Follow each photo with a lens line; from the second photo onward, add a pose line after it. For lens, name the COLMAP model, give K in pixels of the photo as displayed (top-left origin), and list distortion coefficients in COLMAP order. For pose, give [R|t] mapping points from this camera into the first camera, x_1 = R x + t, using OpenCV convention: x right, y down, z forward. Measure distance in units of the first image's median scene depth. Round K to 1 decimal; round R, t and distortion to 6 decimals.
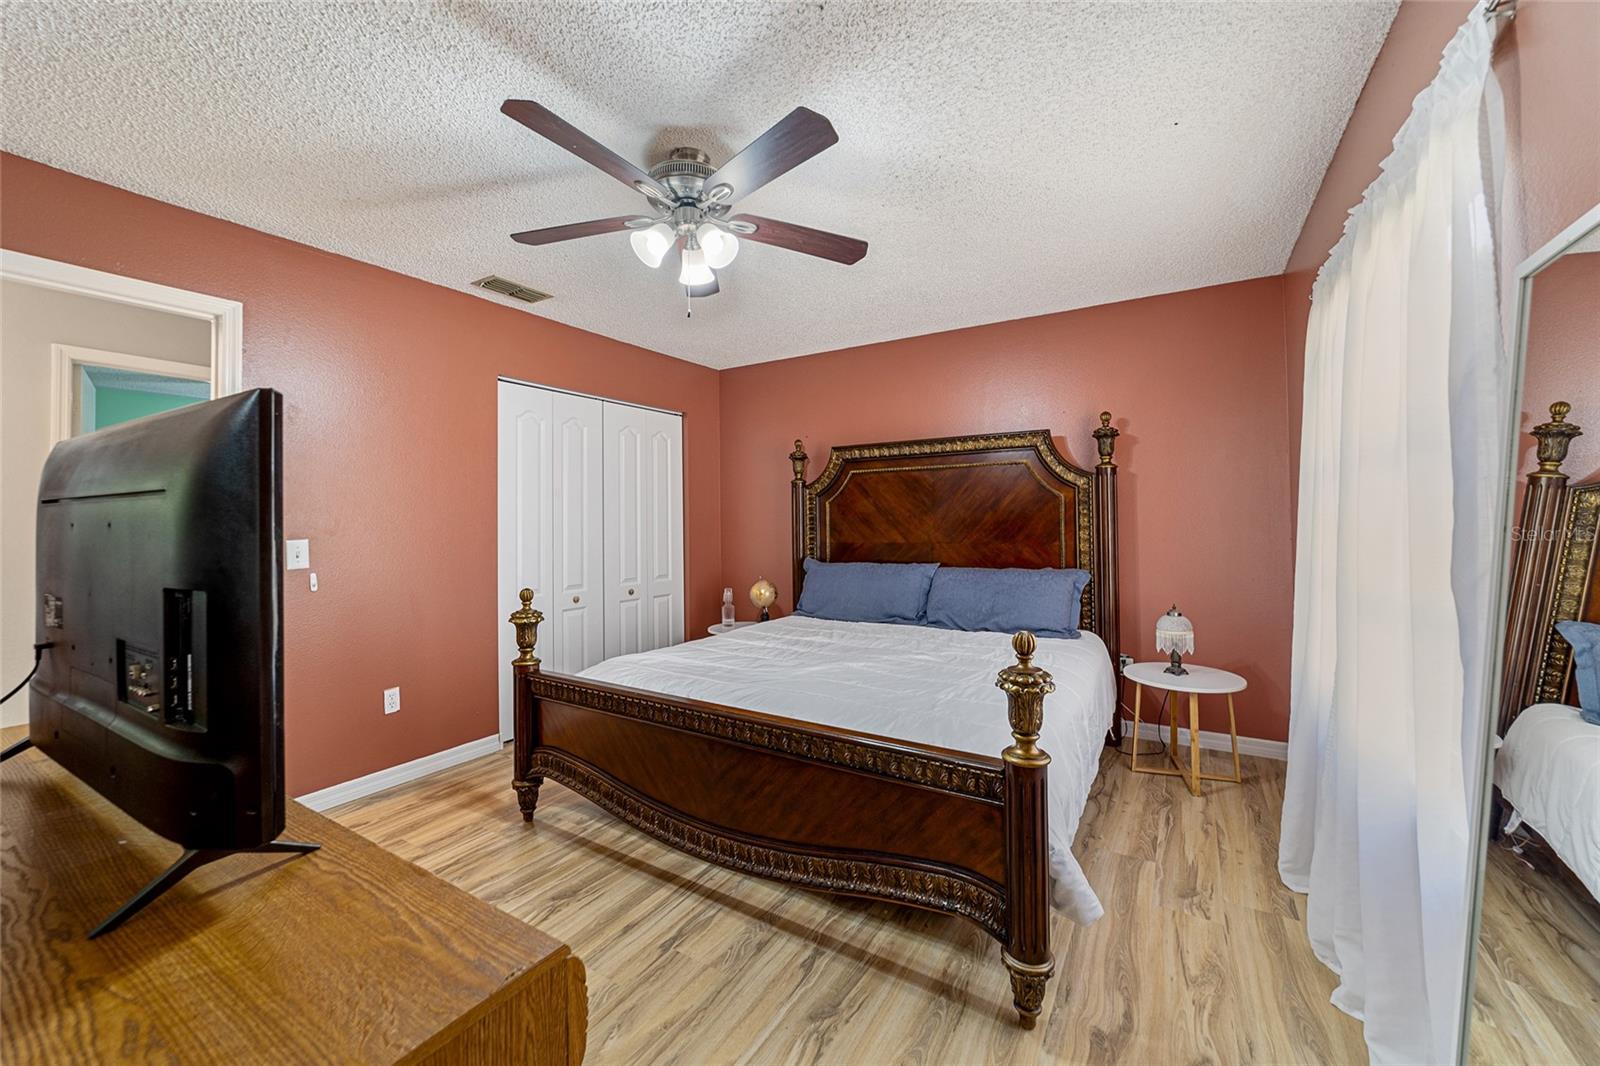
lens RADIAL K [[616.9, 0, 799.2], [0, 616.9, 518.3], [0, 0, 1]] dist [-0.016762, 0.007967]
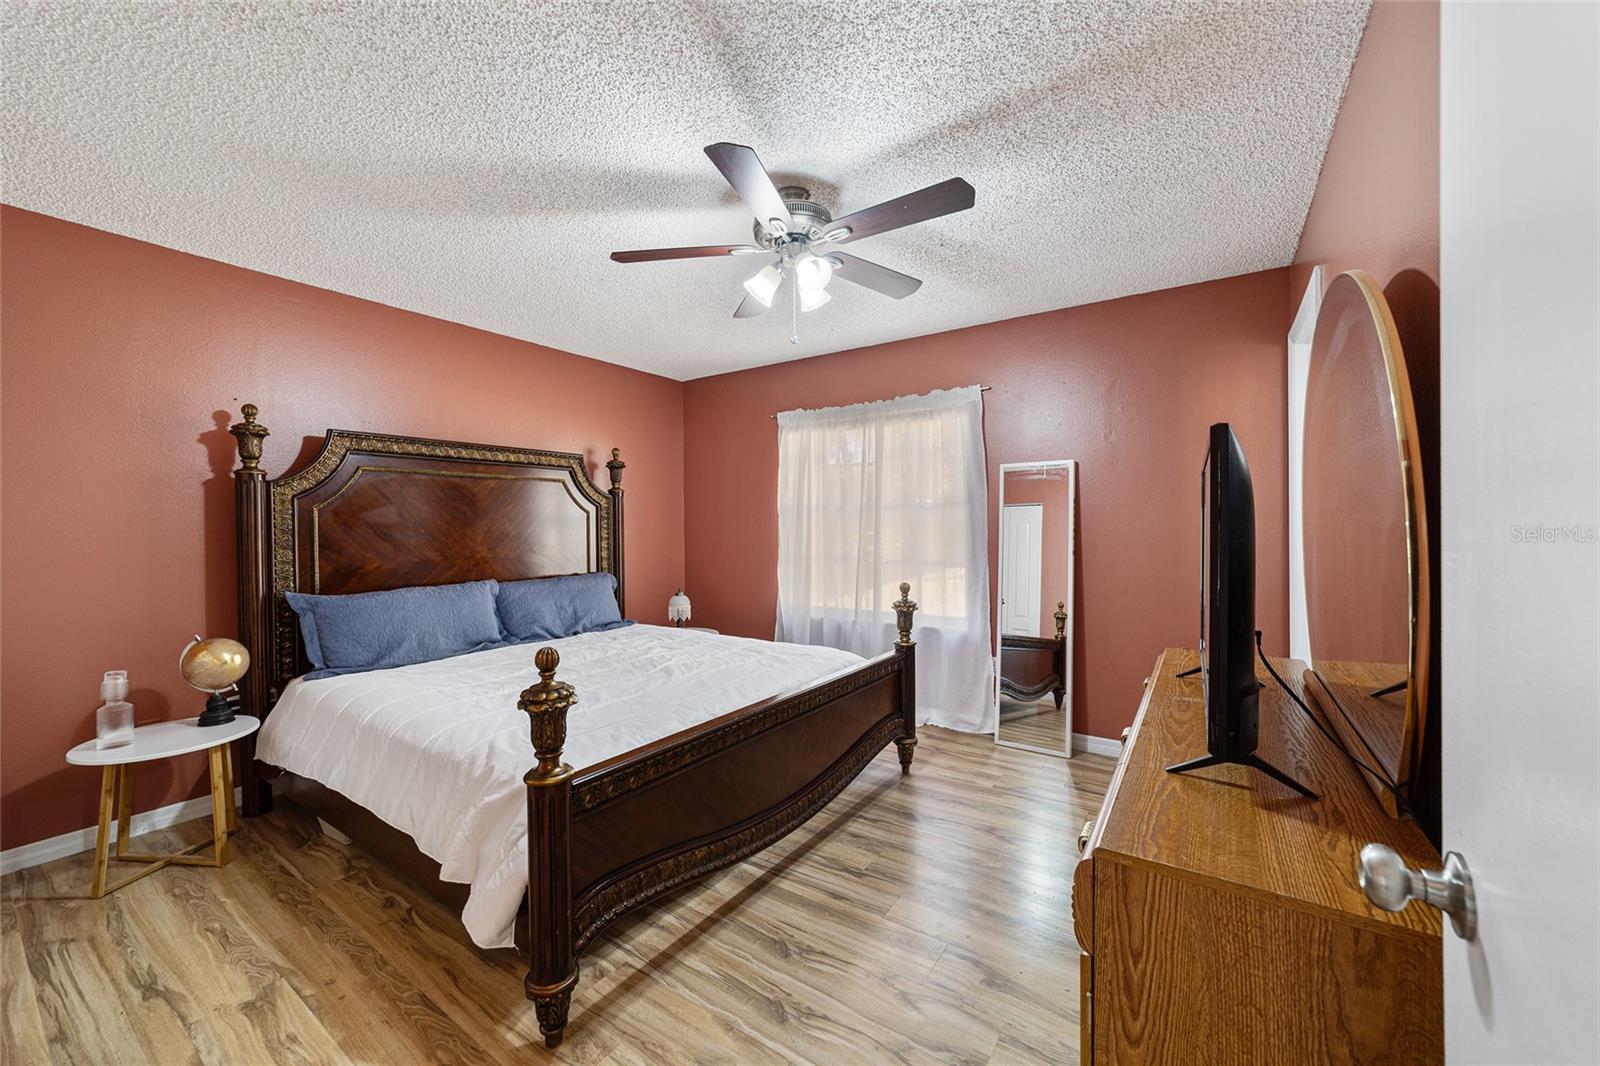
lens RADIAL K [[616.9, 0, 787.5], [0, 616.9, 537.7], [0, 0, 1]] dist [-0.016762, 0.007967]
pose [[0.054851, -0.005734, 0.998478, -0.765039], [0.006886, 0.999962, 0.005364, 0.008983], [-0.998471, 0.006581, 0.054888, 0.566447]]
